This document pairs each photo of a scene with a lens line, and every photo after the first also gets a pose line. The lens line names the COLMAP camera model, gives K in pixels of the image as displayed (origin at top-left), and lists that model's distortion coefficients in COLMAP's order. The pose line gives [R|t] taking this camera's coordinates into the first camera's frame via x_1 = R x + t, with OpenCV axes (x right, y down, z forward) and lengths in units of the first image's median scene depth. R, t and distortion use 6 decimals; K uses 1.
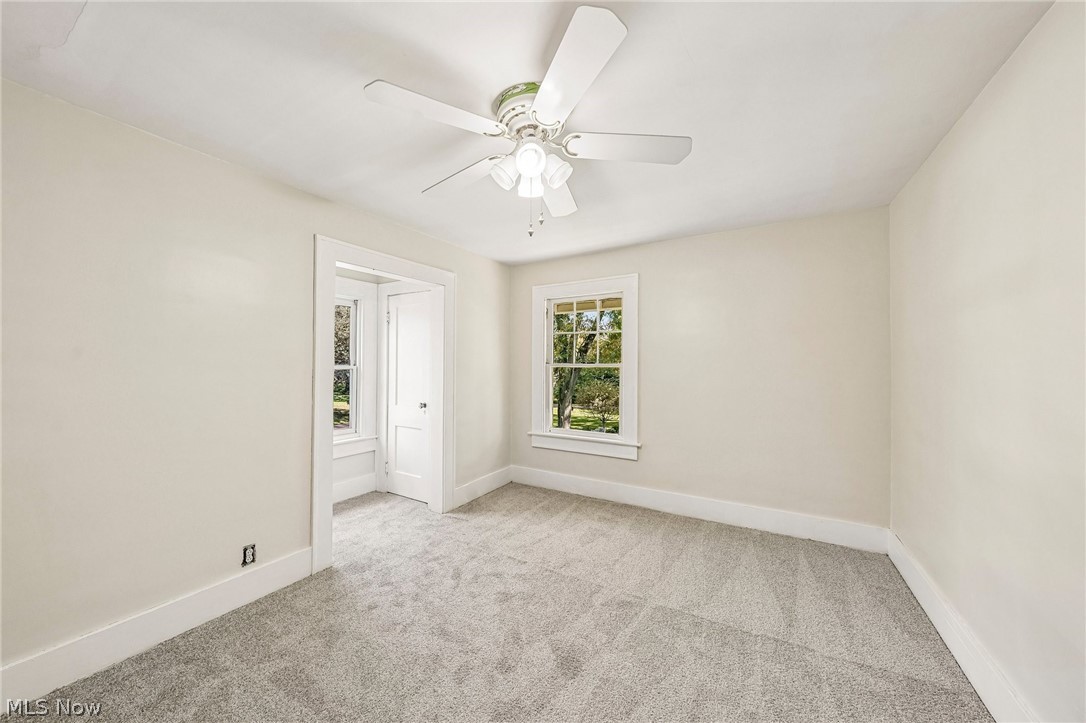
lens RADIAL K [[378.4, 0, 549.8], [0, 378.4, 363.2], [0, 0, 1]] dist [0.000746, 0.000048]
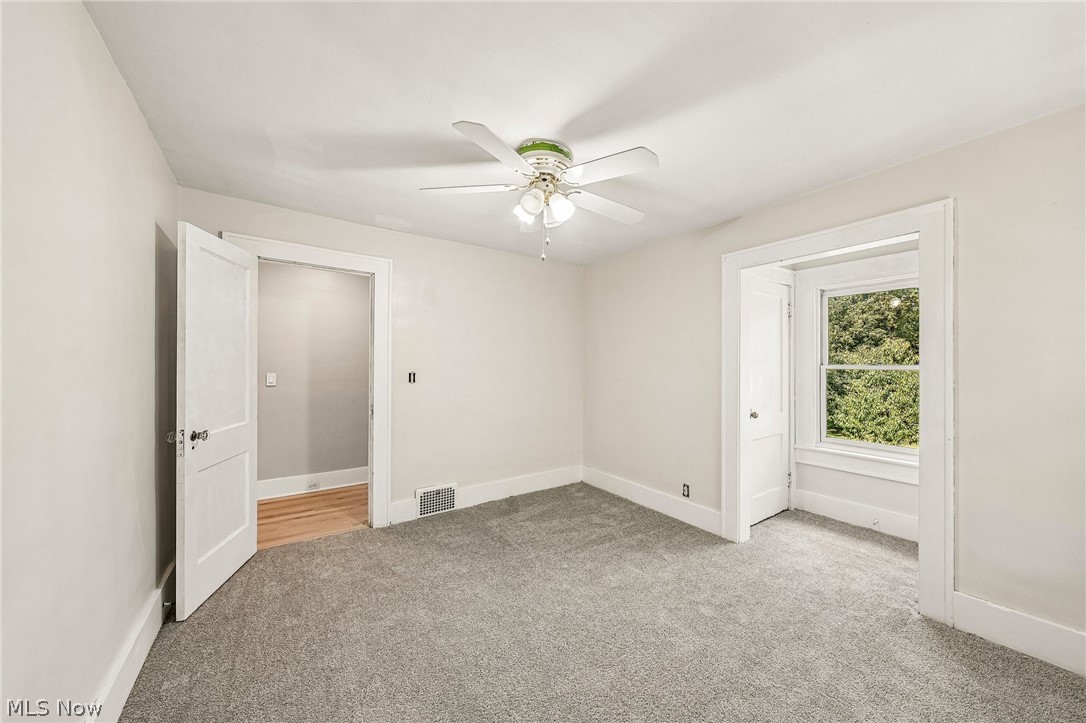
lens RADIAL K [[378.4, 0, 549.6], [0, 378.4, 362.4], [0, 0, 1]] dist [0.000746, 0.000048]
pose [[-0.411066, -0.006109, -0.911585, 0.699375], [-0.000616, 0.999979, -0.006424, 0.009036], [0.911605, -0.002079, -0.411061, 0.994442]]
